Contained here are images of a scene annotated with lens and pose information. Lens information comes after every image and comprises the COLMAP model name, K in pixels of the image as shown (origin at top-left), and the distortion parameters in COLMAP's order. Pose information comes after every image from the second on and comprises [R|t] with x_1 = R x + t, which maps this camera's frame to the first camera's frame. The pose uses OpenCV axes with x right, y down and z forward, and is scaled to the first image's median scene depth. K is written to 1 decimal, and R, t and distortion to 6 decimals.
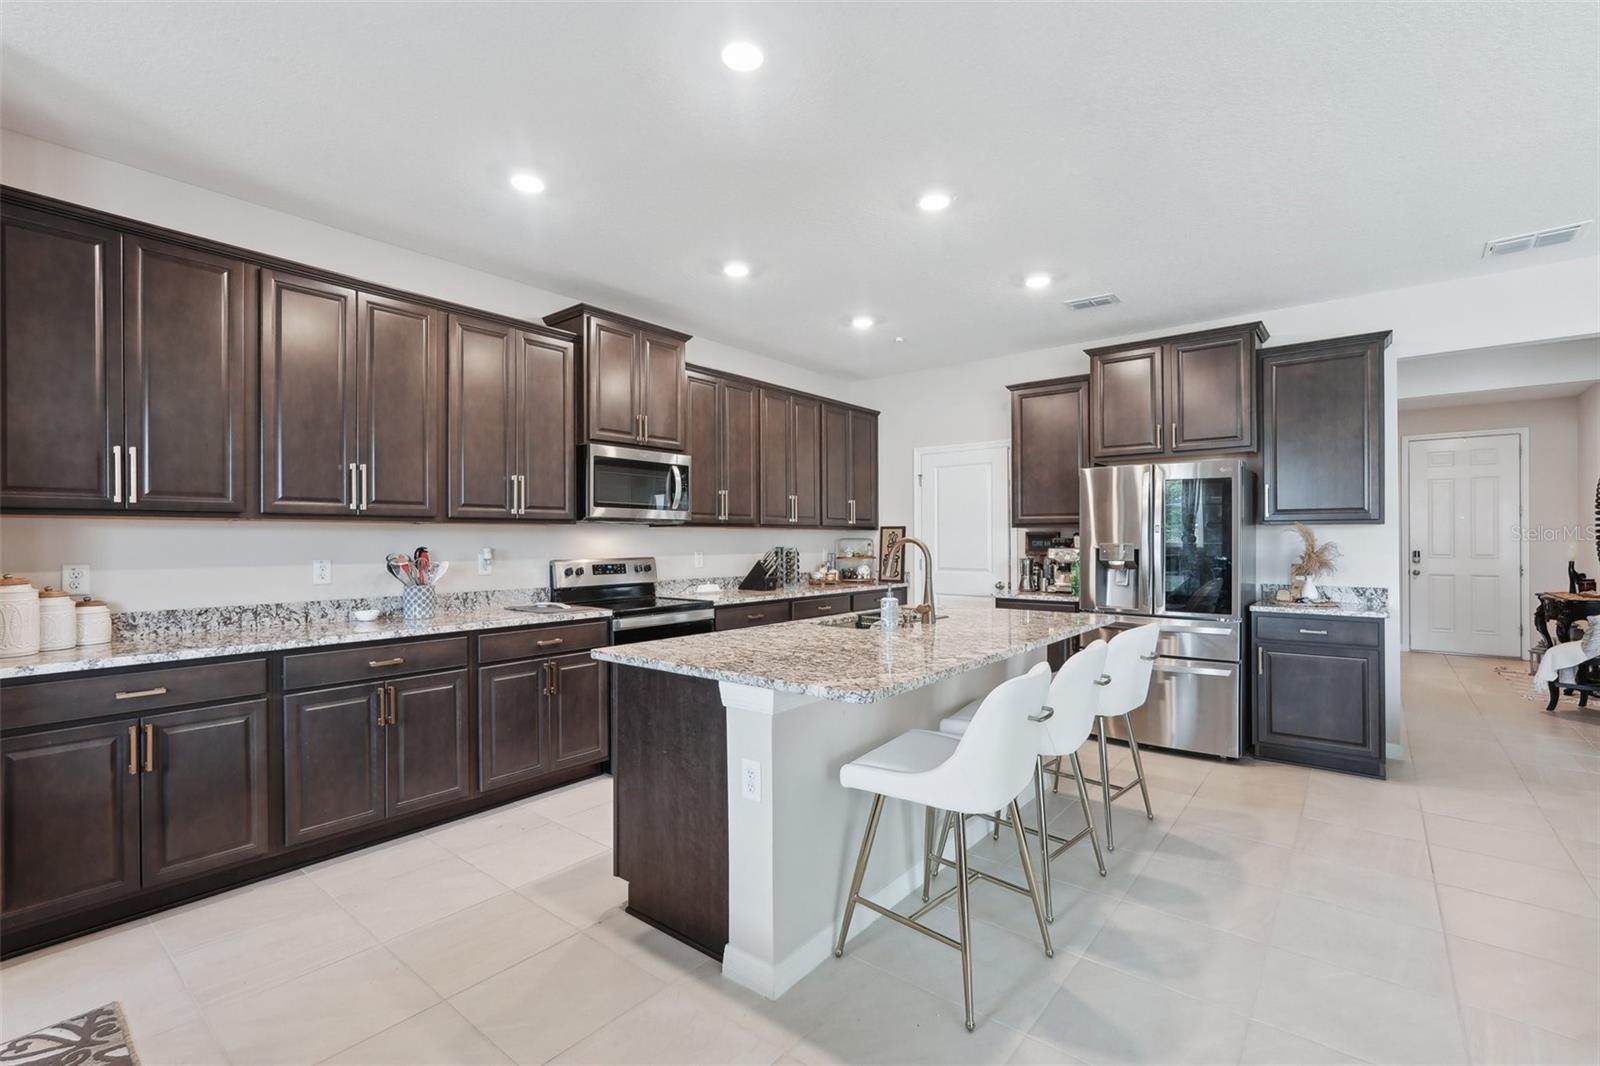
lens RADIAL K [[720.3, 0, 800.0], [0, 720.3, 533.0], [0, 0, 1]] dist [-0.010432, 0.000970]
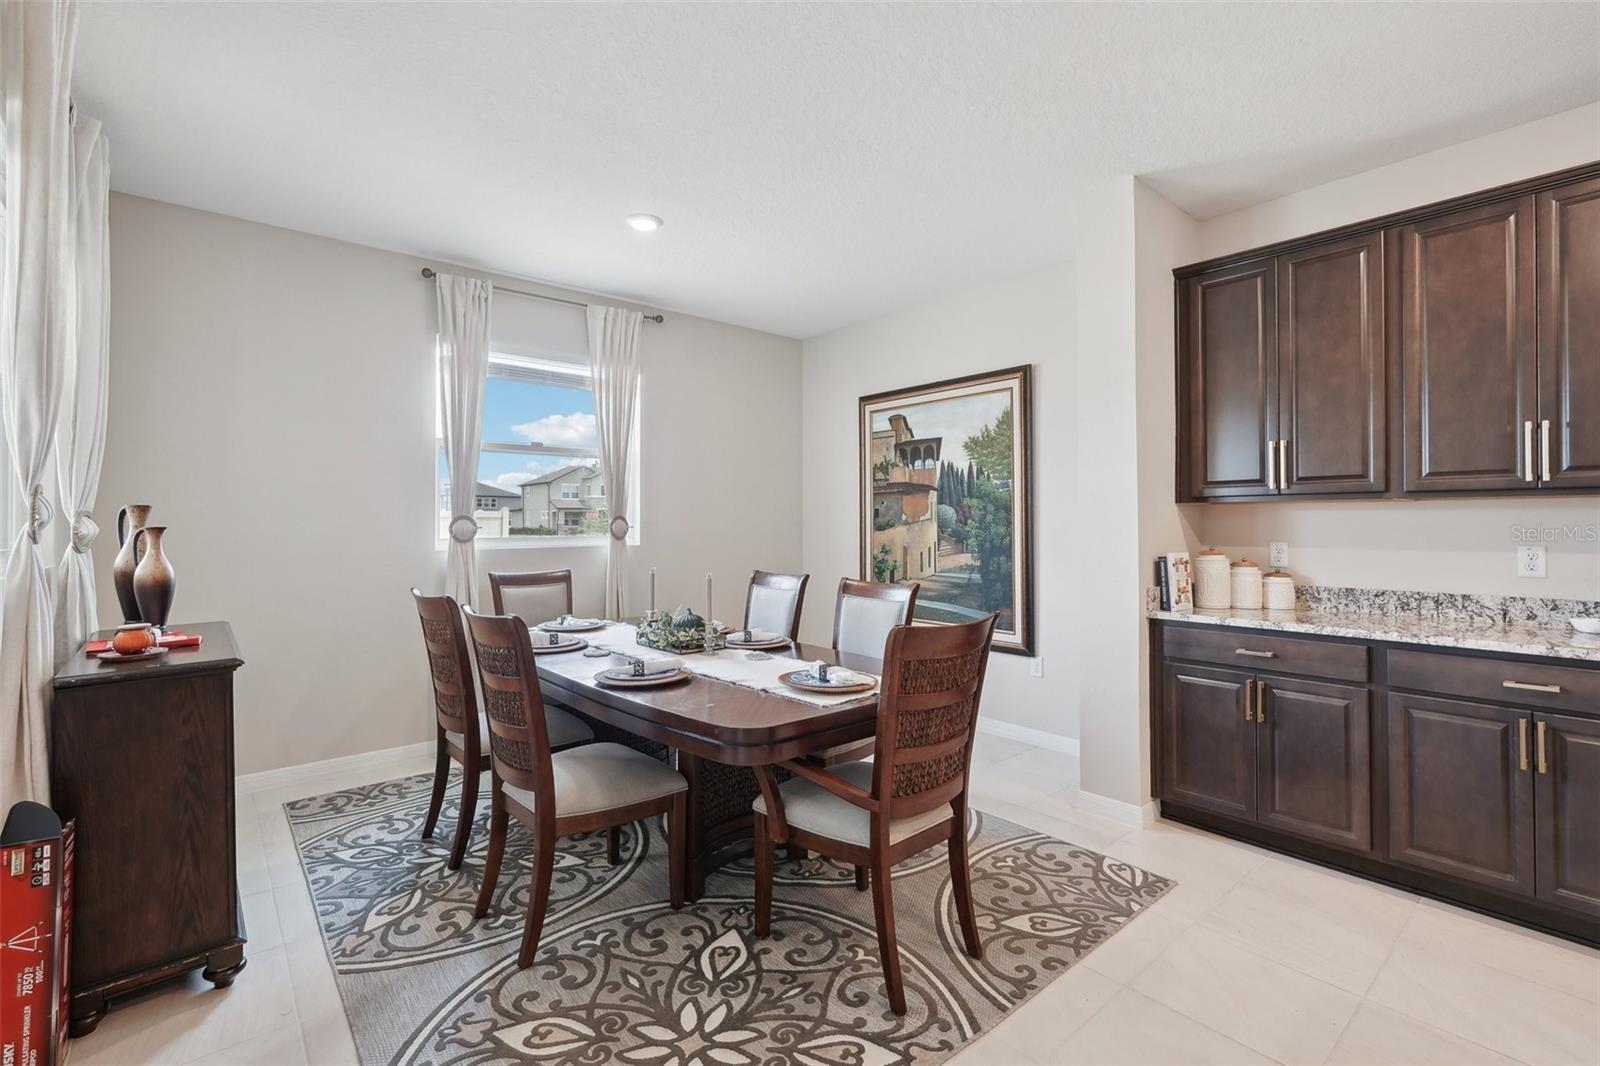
lens RADIAL K [[721.5, 0, 796.8], [0, 721.5, 517.3], [0, 0, 1]] dist [-0.004214, 0.000140]
pose [[-0.207334, -0.004528, -0.978260, 0.212581], [0.010402, 0.999923, -0.006832, 0.001885], [0.978215, -0.011592, -0.207271, 0.285727]]
